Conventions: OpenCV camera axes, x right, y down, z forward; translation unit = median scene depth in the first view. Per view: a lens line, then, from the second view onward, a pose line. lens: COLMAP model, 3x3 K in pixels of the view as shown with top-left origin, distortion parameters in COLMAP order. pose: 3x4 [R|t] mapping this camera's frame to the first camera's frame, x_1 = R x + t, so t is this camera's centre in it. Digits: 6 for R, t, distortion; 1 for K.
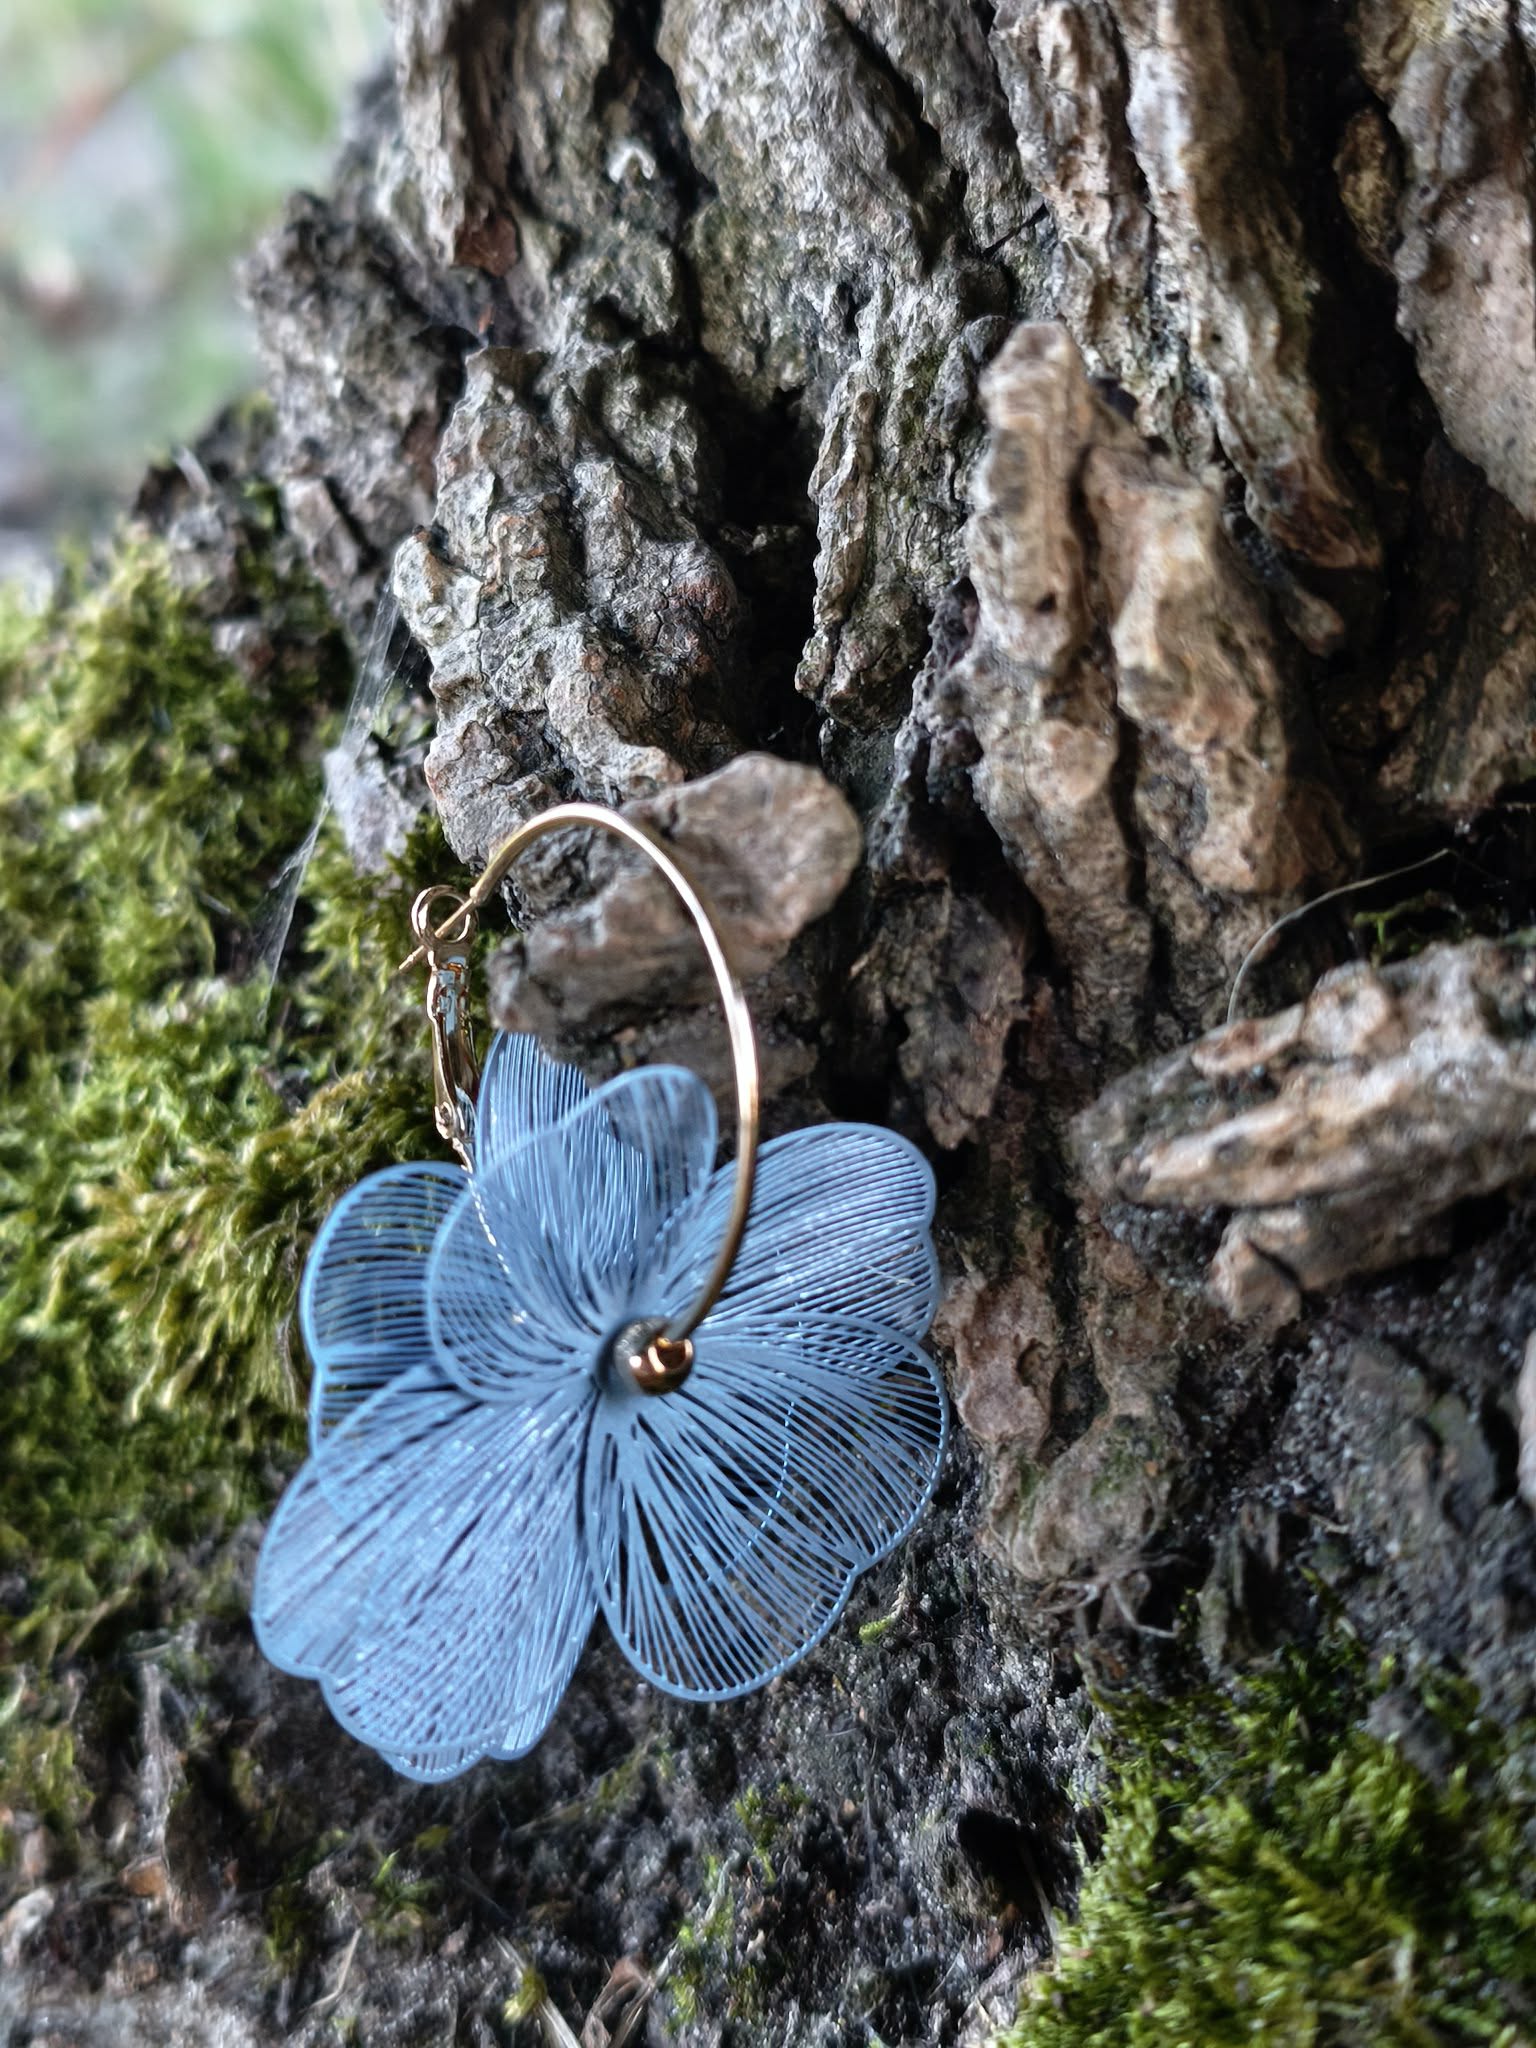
lens RADIAL K [[2920.0, 0, 768.0], [0, 2920.0, 1024.0], [0, 0, 1]] dist [0.147002, -0.870721]
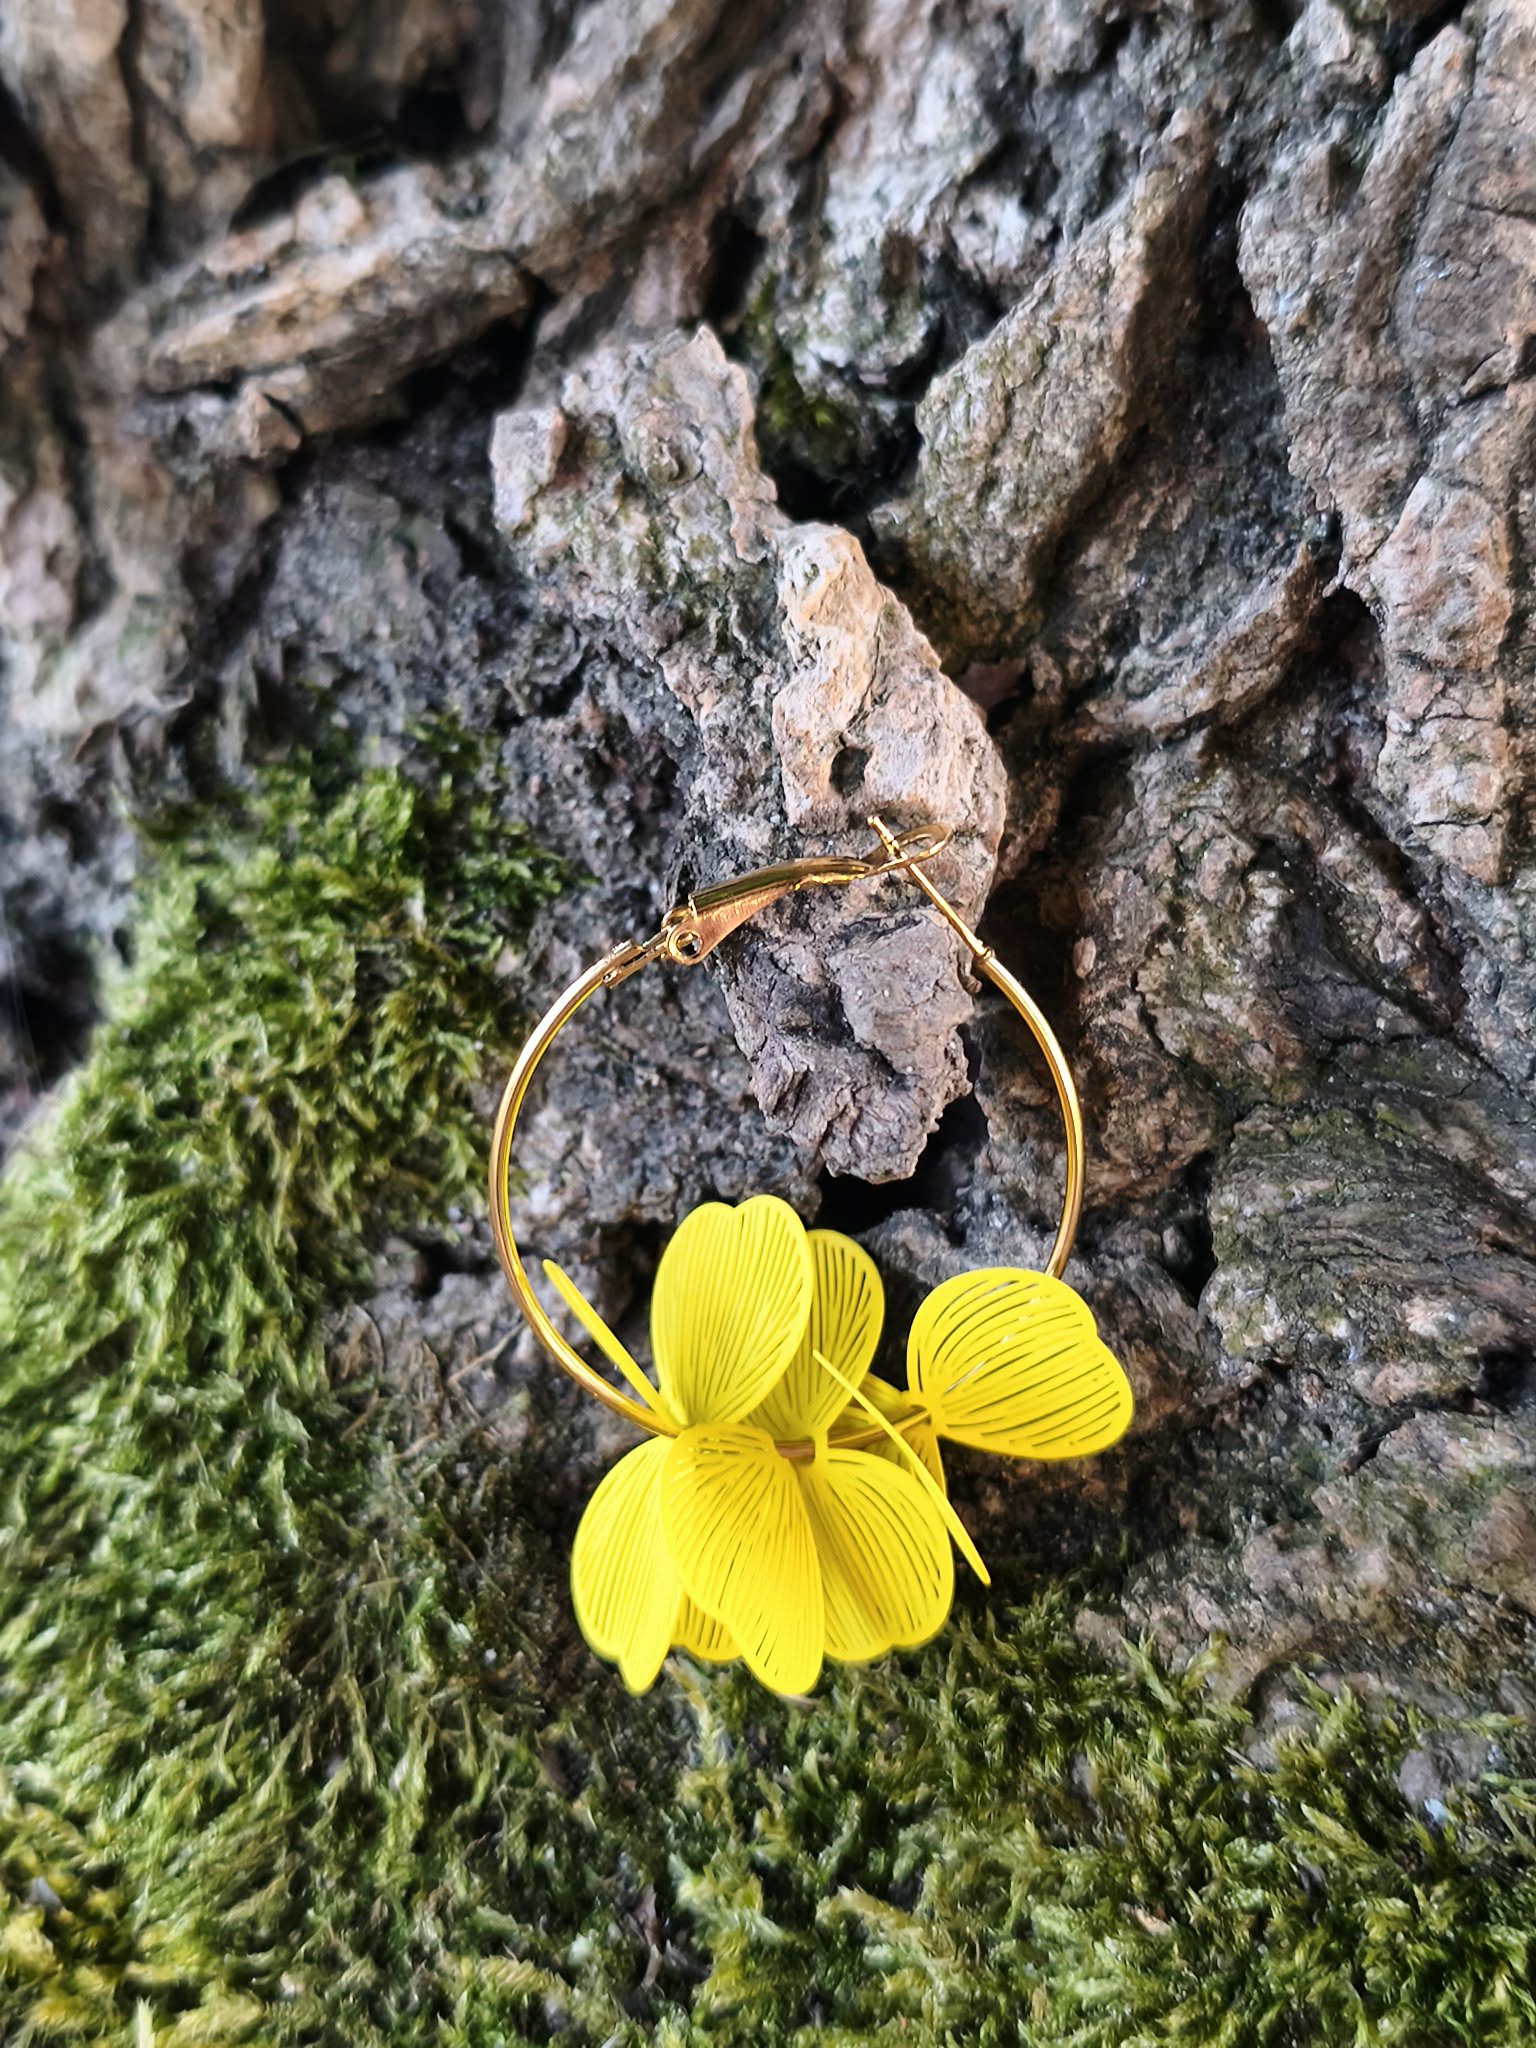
lens RADIAL K [[2920.0, 0, 768.0], [0, 2920.0, 1024.0], [0, 0, 1]] dist [0.147002, -0.870721]
pose [[0.904193, -0.063020, 0.422449, -0.162817], [0.031534, 0.996206, 0.081118, 0.212012], [-0.425958, -0.060025, 0.902750, -0.217613]]
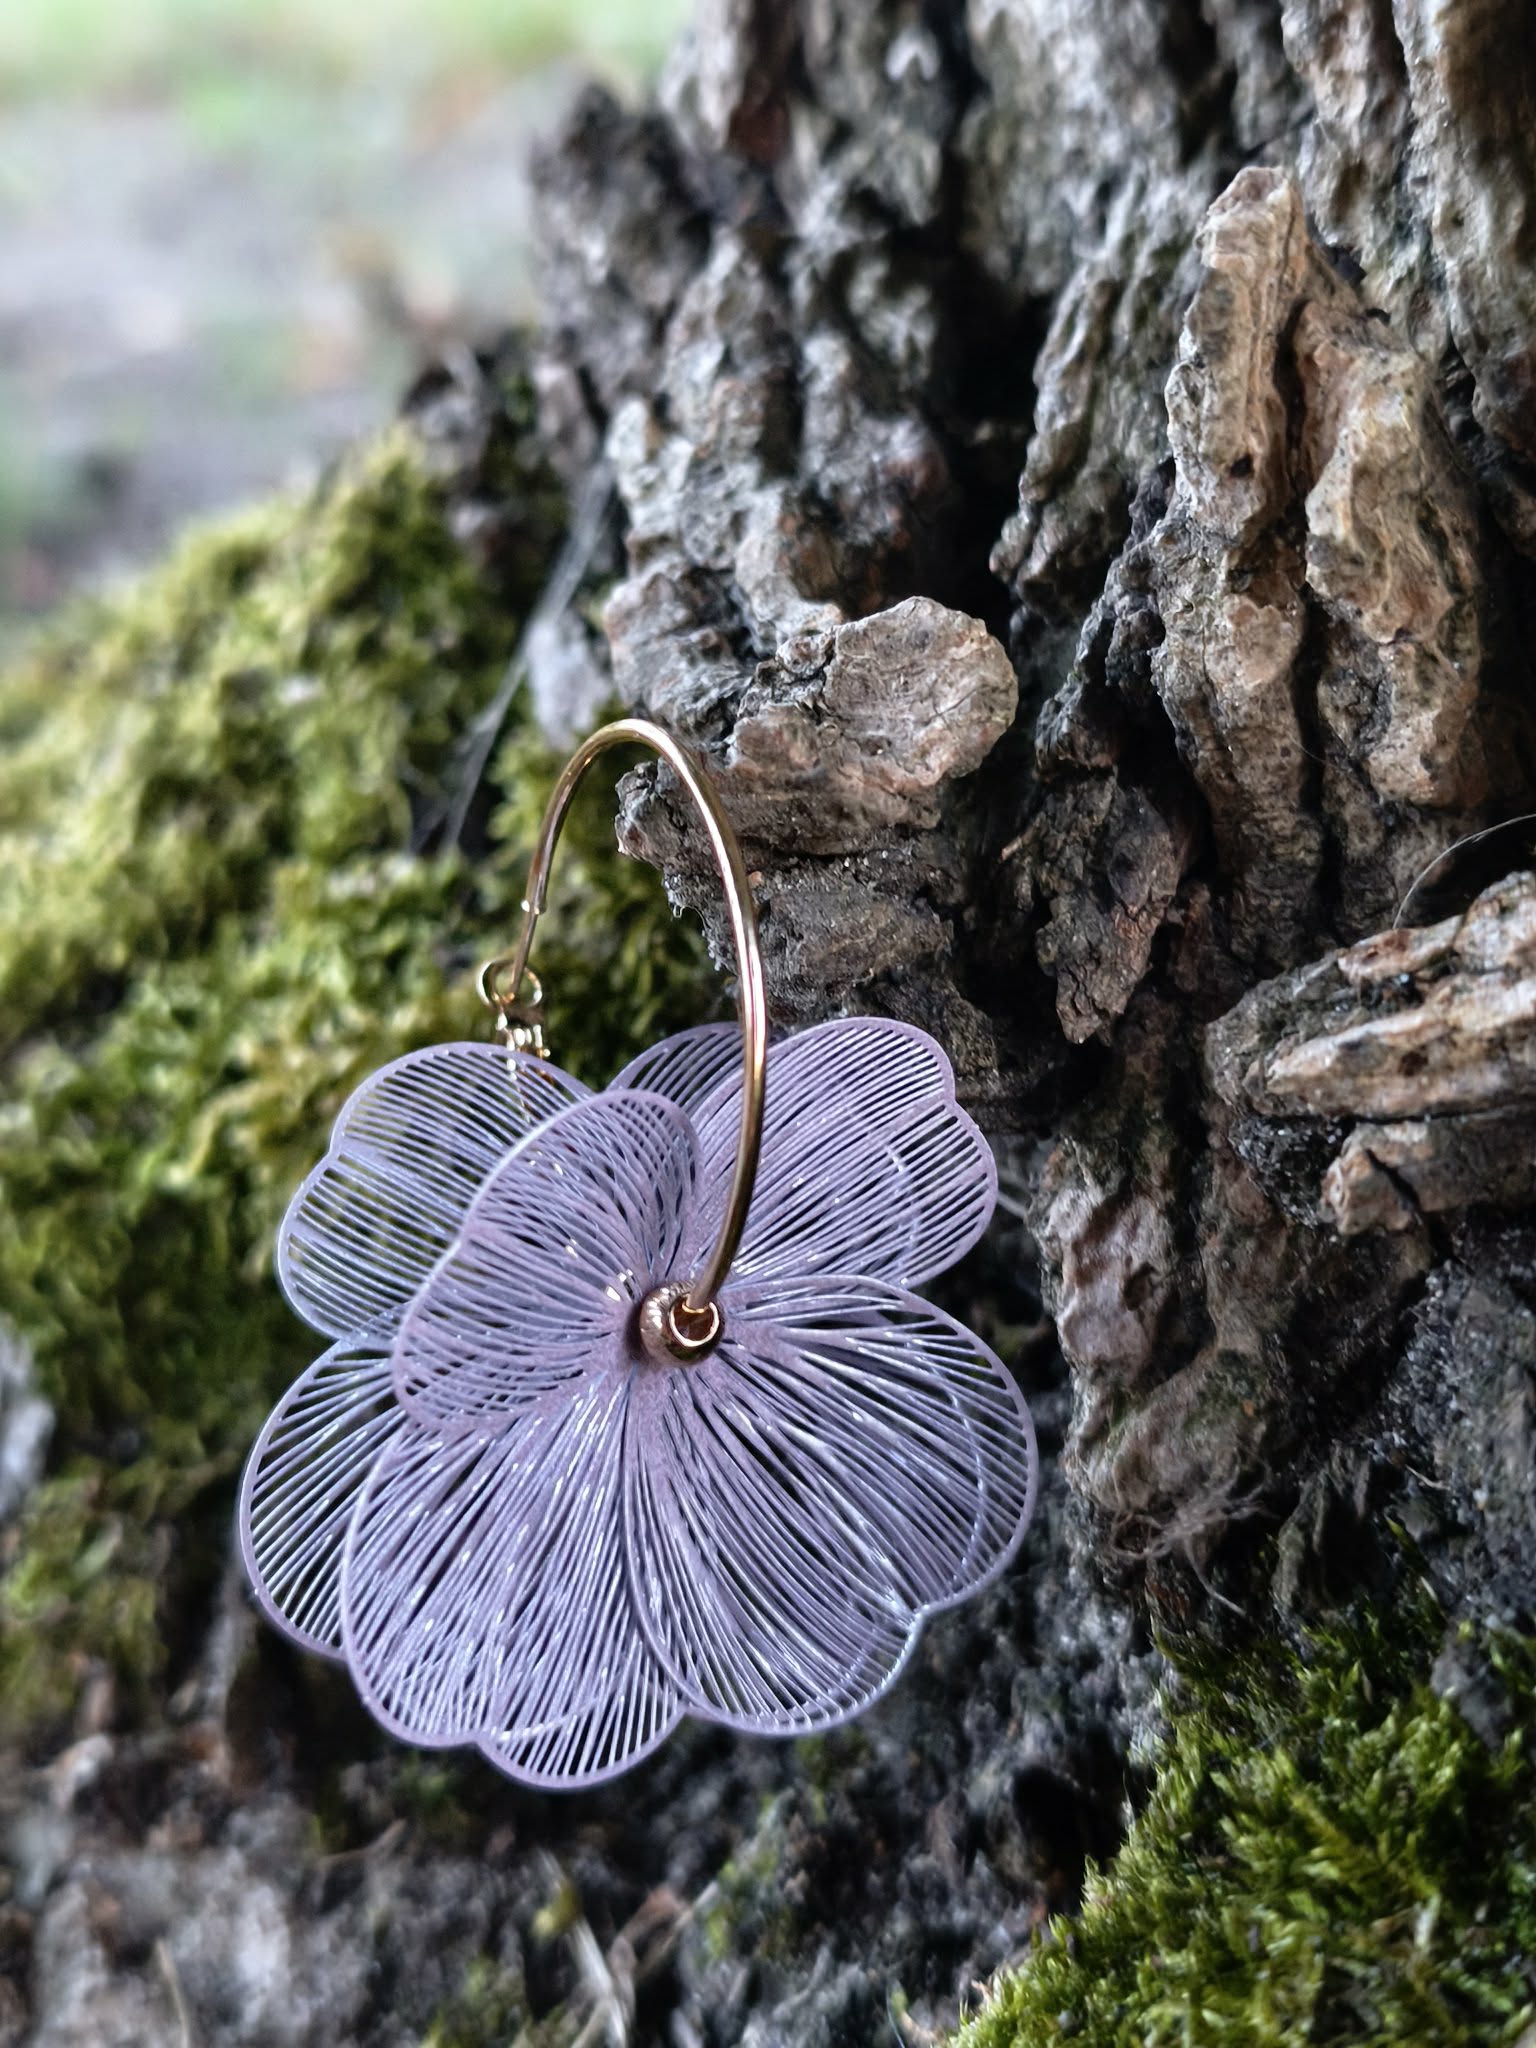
lens RADIAL K [[2920.0, 0, 768.0], [0, 2920.0, 1024.0], [0, 0, 1]] dist [0.147002, -0.870721]
pose [[0.986894, 0.125777, -0.101095, 0.054901], [-0.129102, 0.991263, -0.027016, 0.070917], [0.096814, 0.039714, 0.994510, 0.041369]]
